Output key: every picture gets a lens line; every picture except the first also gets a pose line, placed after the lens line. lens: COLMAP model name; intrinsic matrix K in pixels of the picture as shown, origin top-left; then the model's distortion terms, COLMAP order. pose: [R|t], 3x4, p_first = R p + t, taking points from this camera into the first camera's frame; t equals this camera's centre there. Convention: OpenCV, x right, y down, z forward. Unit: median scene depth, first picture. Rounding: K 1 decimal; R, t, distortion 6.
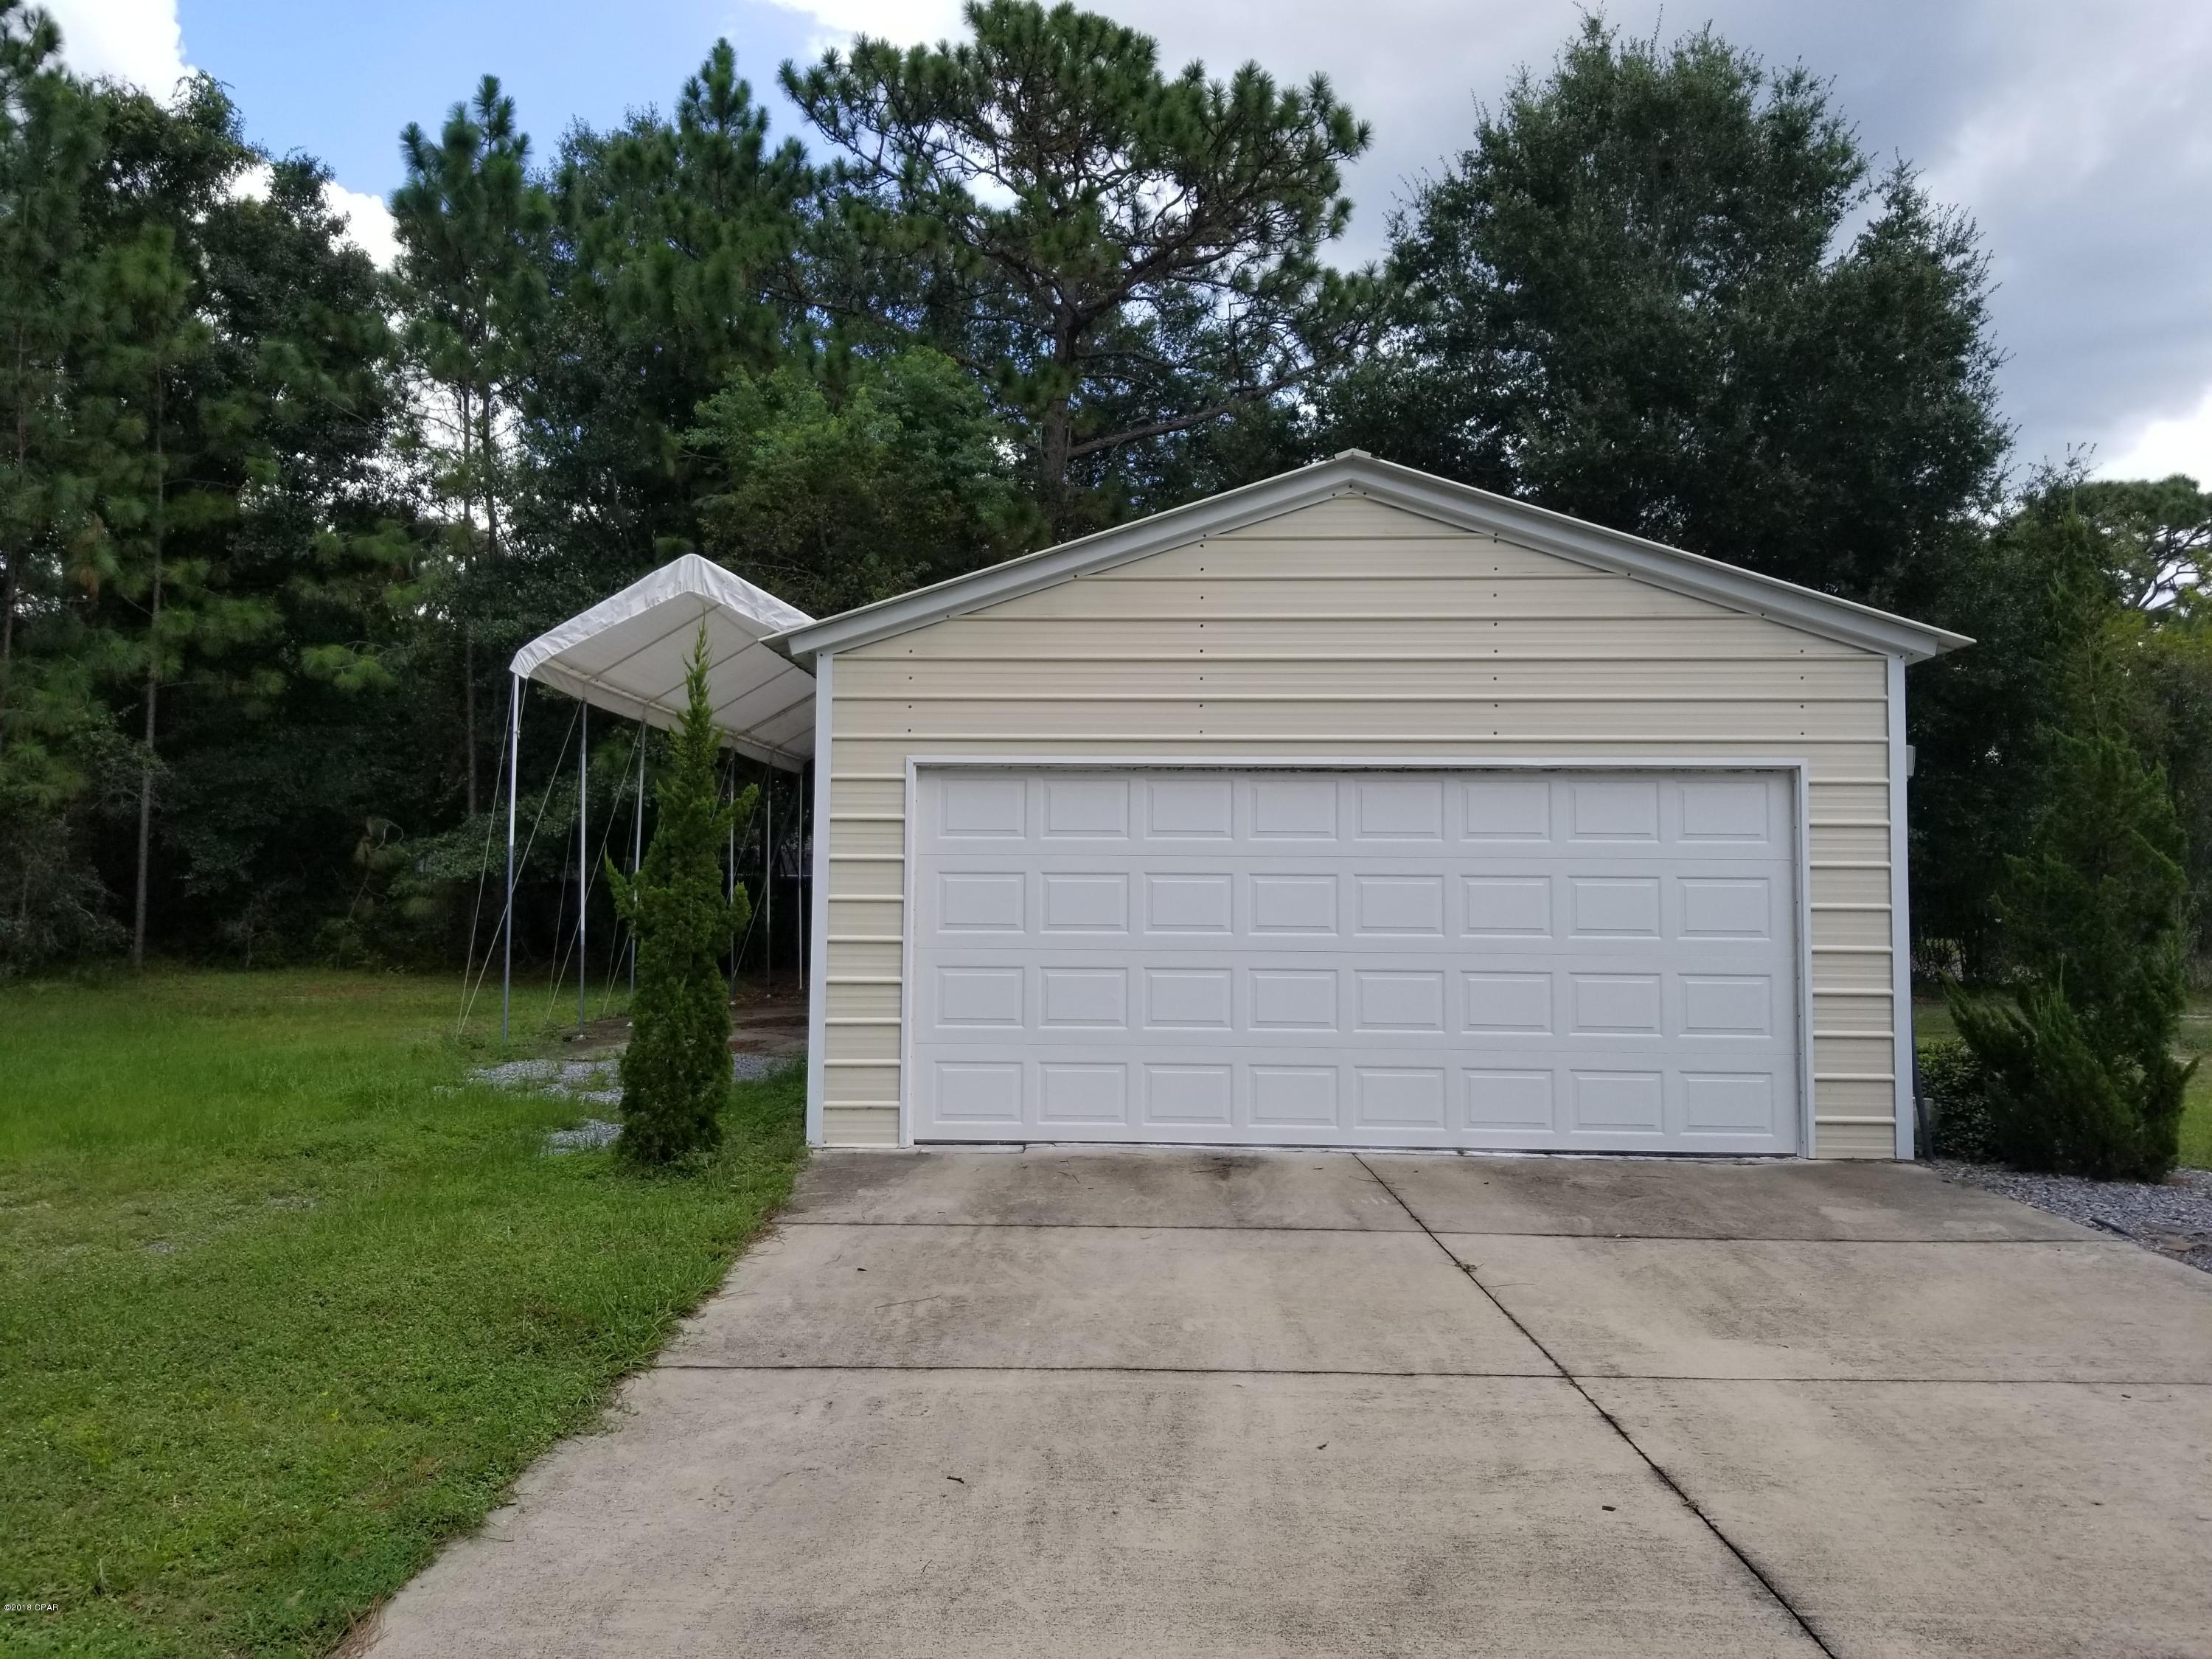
lens RADIAL K [[1756.6, 0, 1097.3], [0, 1756.6, 807.3], [0, 0, 1]] dist [0.041411, -0.086523]
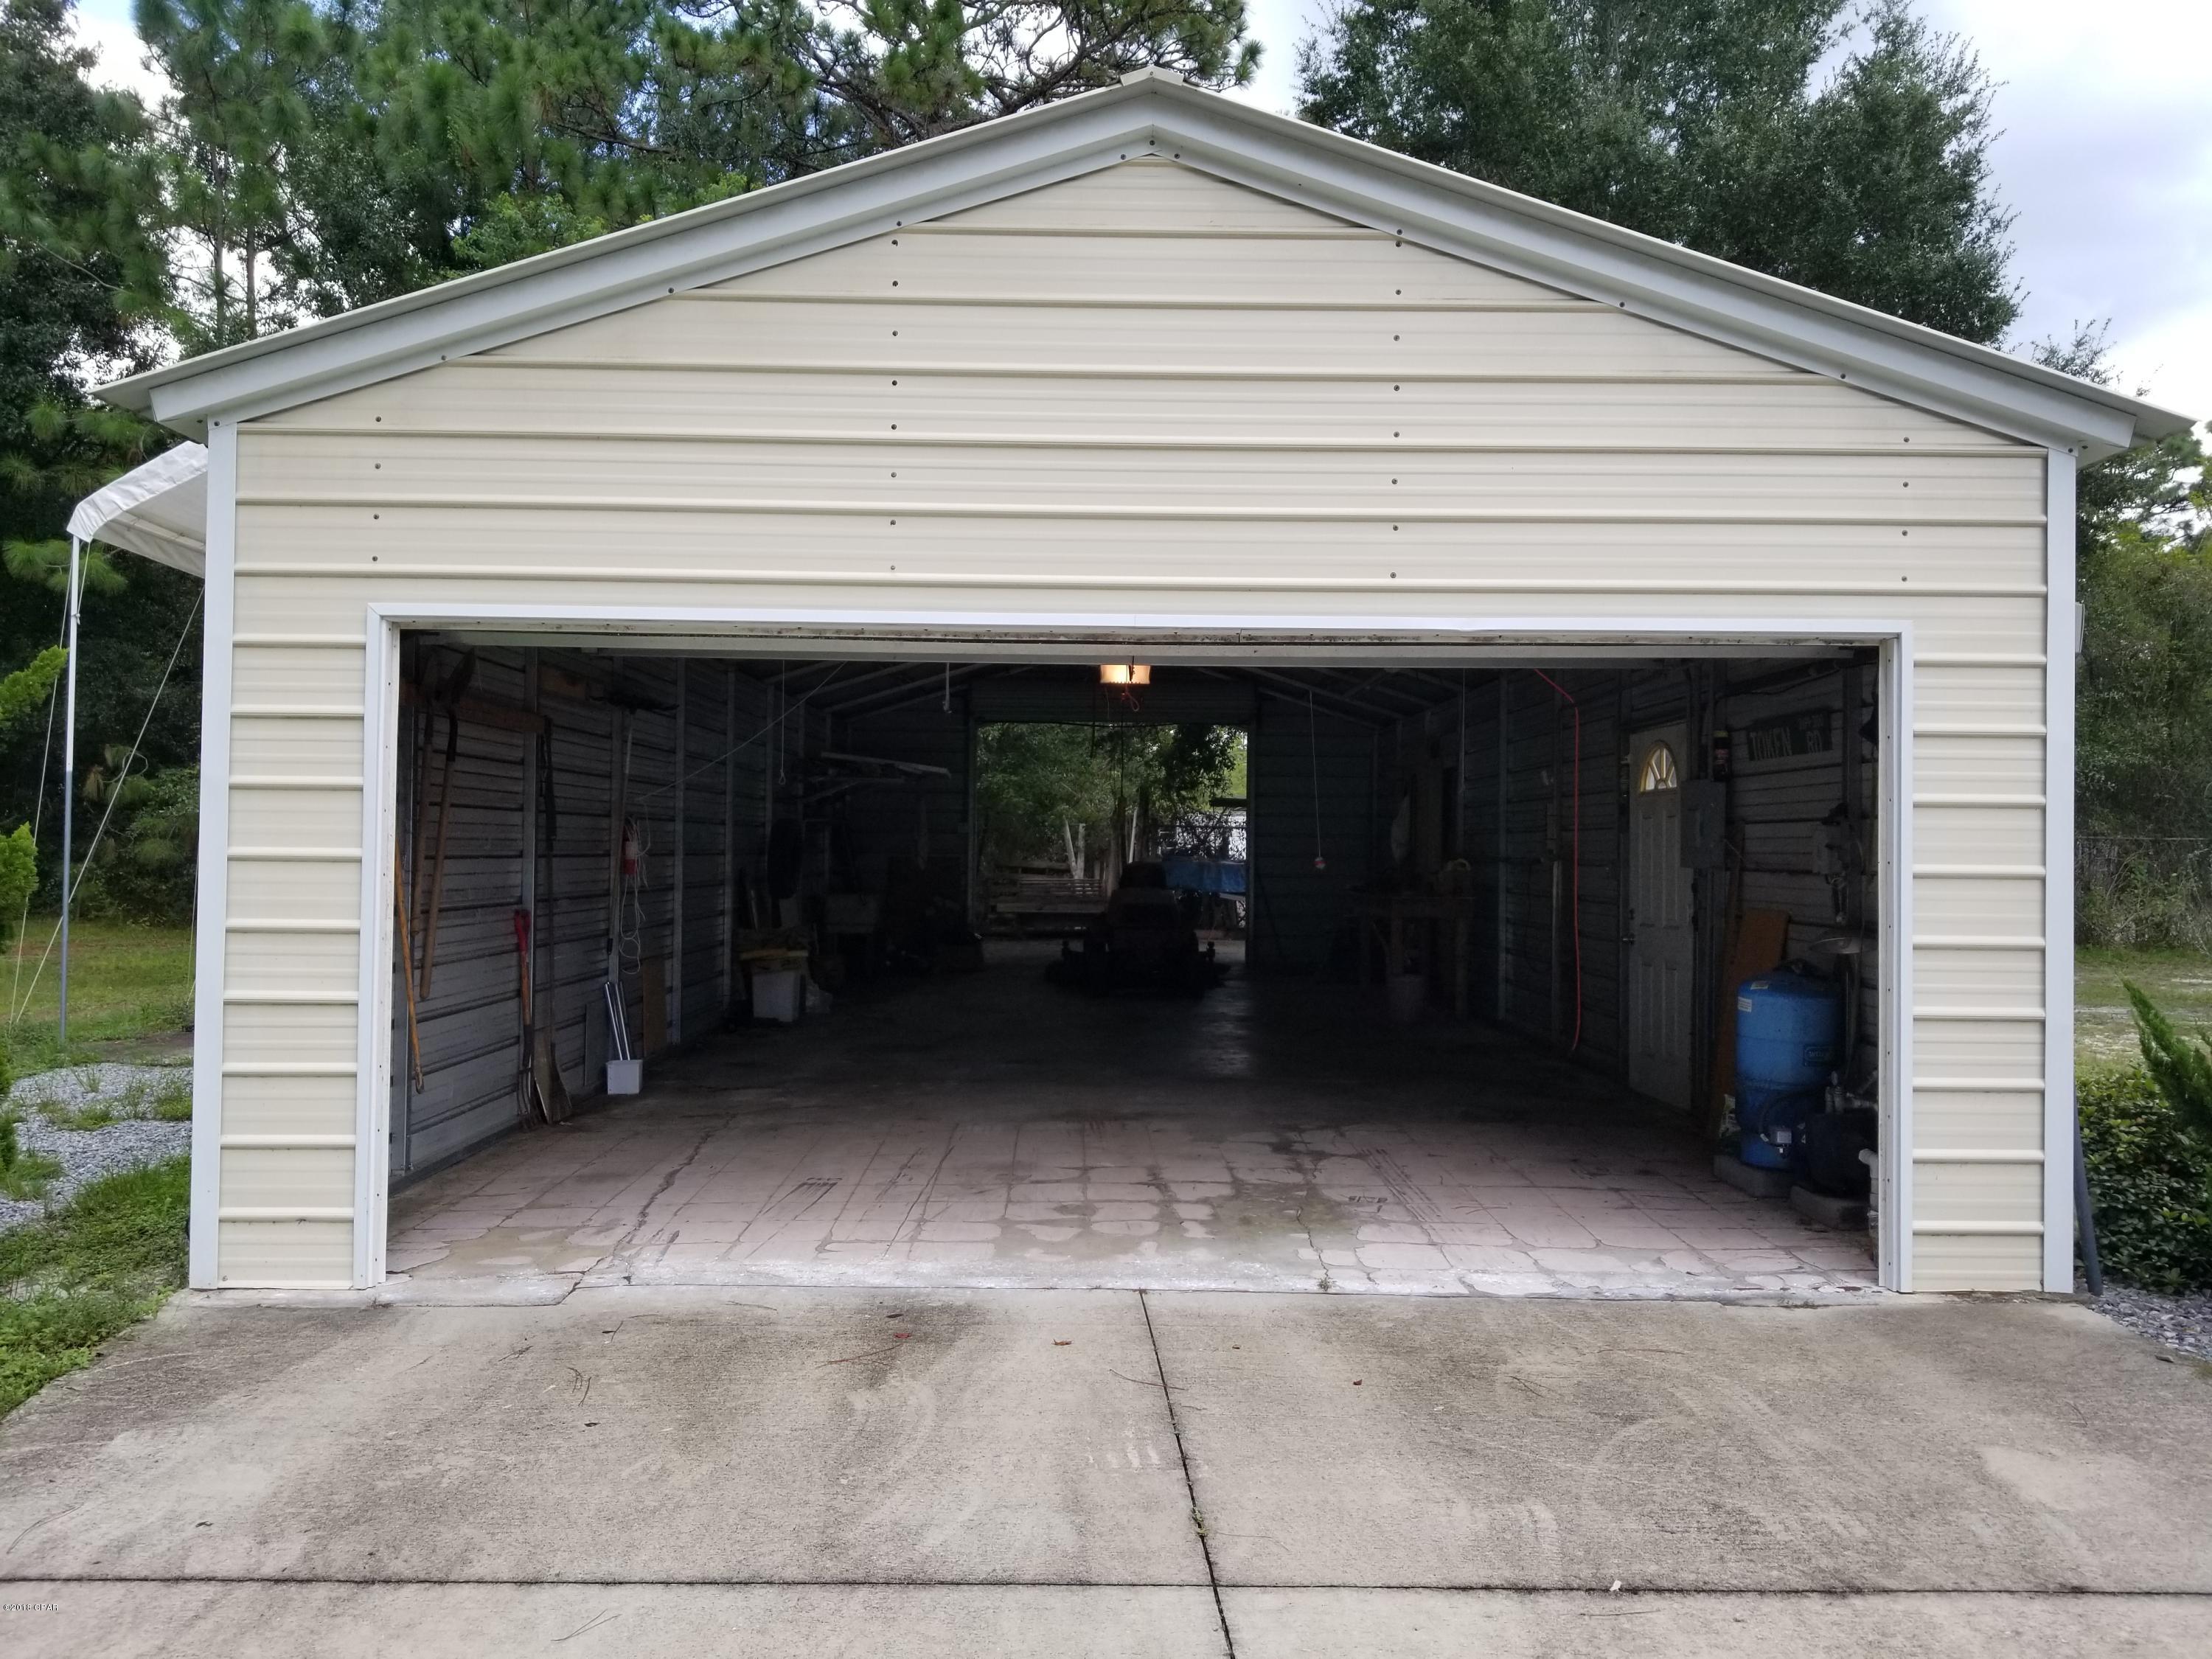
lens RADIAL K [[1756.6, 0, 1102.3], [0, 1756.6, 838.2], [0, 0, 1]] dist [0.041411, -0.086523]
pose [[0.999007, 0.003272, 0.044432, 0.037243], [-0.005527, 0.998698, 0.050718, 0.005949], [-0.044208, -0.050913, 0.997724, 0.149030]]
